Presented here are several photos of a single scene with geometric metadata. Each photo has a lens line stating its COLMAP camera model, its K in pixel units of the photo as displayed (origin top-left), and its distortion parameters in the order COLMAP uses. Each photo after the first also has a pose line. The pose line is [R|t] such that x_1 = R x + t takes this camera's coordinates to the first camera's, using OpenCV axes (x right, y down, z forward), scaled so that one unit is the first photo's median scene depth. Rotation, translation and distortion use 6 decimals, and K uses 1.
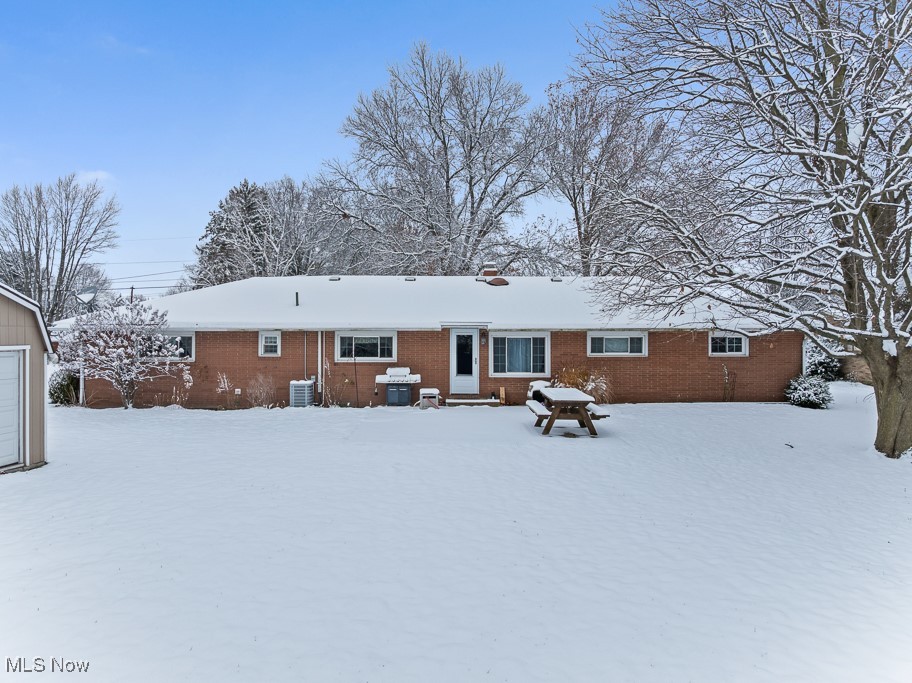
lens RADIAL K [[640.4, 0, 451.7], [0, 640.4, 337.4], [0, 0, 1]] dist [-0.040831, 0.004418]
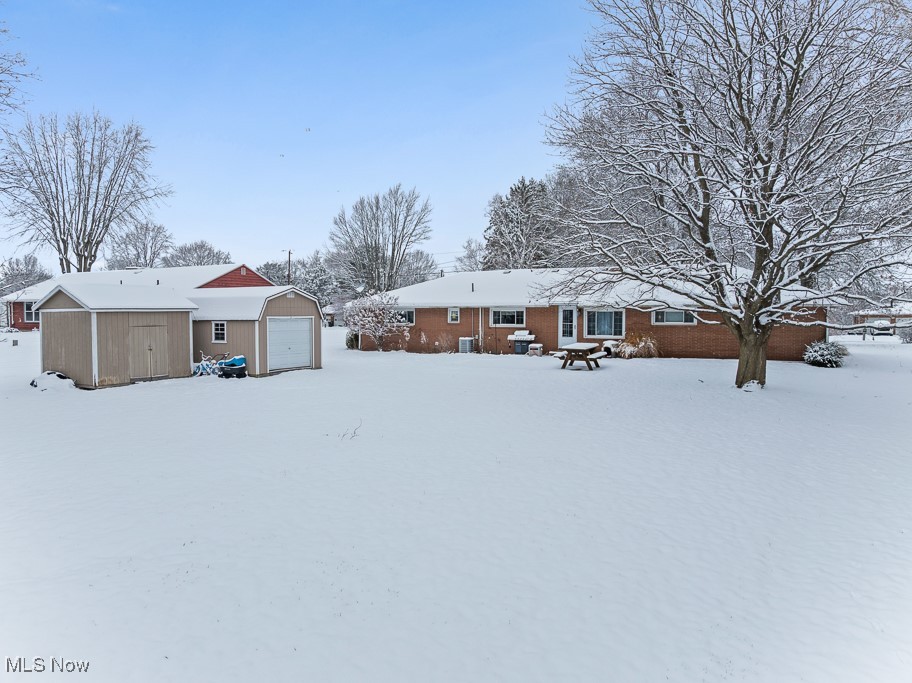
lens RADIAL K [[640.4, 0, 456.1], [0, 640.4, 343.1], [0, 0, 1]] dist [-0.040831, 0.004418]
pose [[0.881767, 0.021761, -0.471184, 0.504474], [0.003491, 0.998607, 0.052653, -0.005847], [0.471673, -0.048073, 0.880462, -0.465022]]
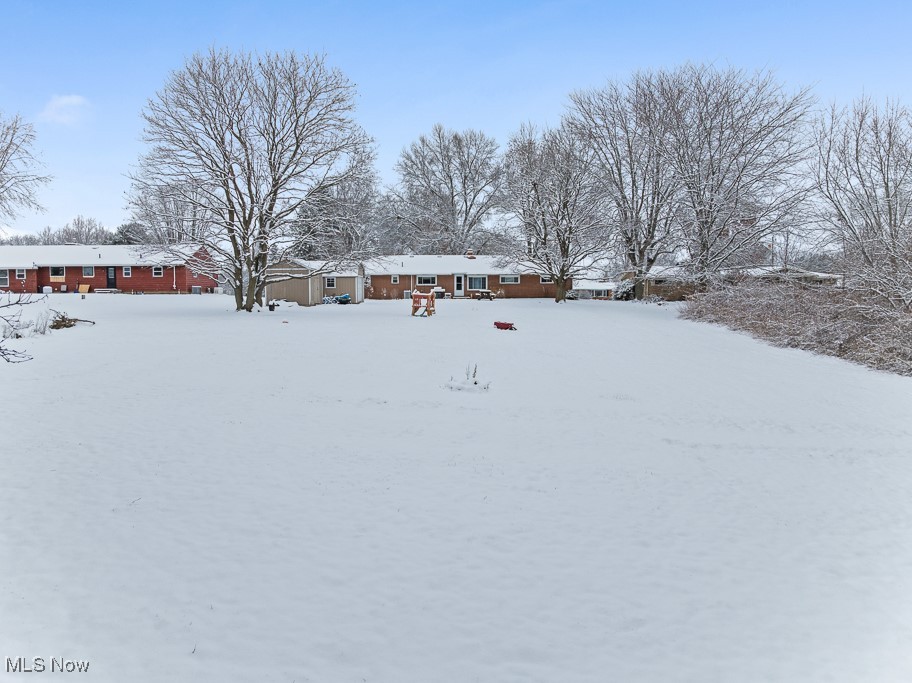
lens RADIAL K [[640.4, 0, 456.0], [0, 640.4, 343.0], [0, 0, 1]] dist [-0.040831, 0.004418]
pose [[0.999997, -0.000296, 0.002387, -0.002086], [0.000109, 0.996980, 0.077656, 0.075836], [-0.002403, -0.077656, 0.996977, -2.055618]]
